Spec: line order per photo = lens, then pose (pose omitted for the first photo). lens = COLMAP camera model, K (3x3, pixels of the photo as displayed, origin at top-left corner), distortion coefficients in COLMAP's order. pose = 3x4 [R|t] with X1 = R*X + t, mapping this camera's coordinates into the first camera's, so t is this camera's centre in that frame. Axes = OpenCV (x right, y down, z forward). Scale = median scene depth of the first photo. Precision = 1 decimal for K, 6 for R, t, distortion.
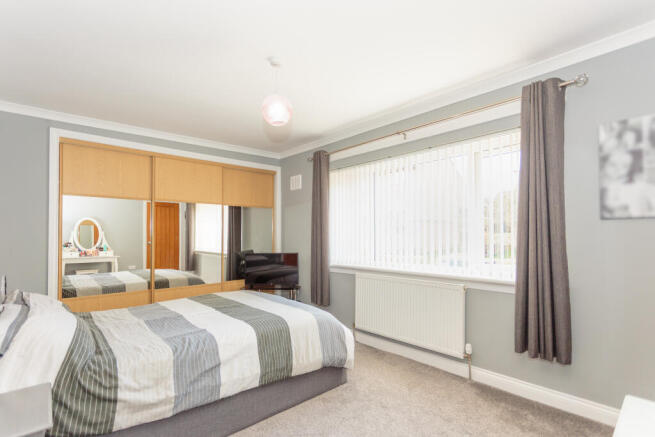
lens RADIAL K [[314.5, 0, 327.9], [0, 314.5, 233.0], [0, 0, 1]] dist [0.019175, 0.000011]
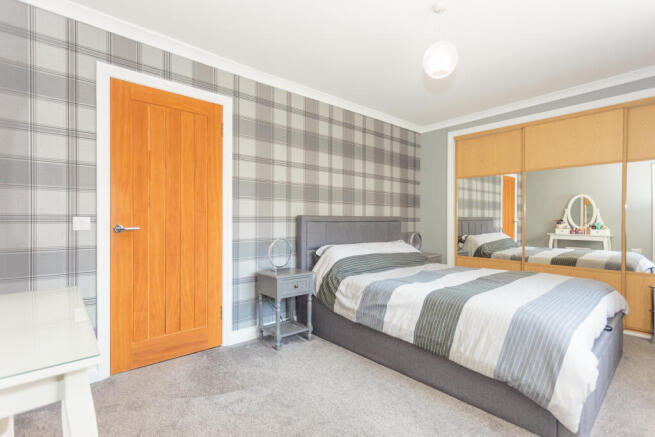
lens RADIAL K [[314.5, 0, 328.5], [0, 314.5, 219.7], [0, 0, 1]] dist [0.019175, 0.000011]
pose [[-0.007377, 0.001614, -0.999971, 0.804197], [0.005983, 0.999981, 0.001570, 0.074891], [0.999955, -0.005972, -0.007386, 0.727712]]
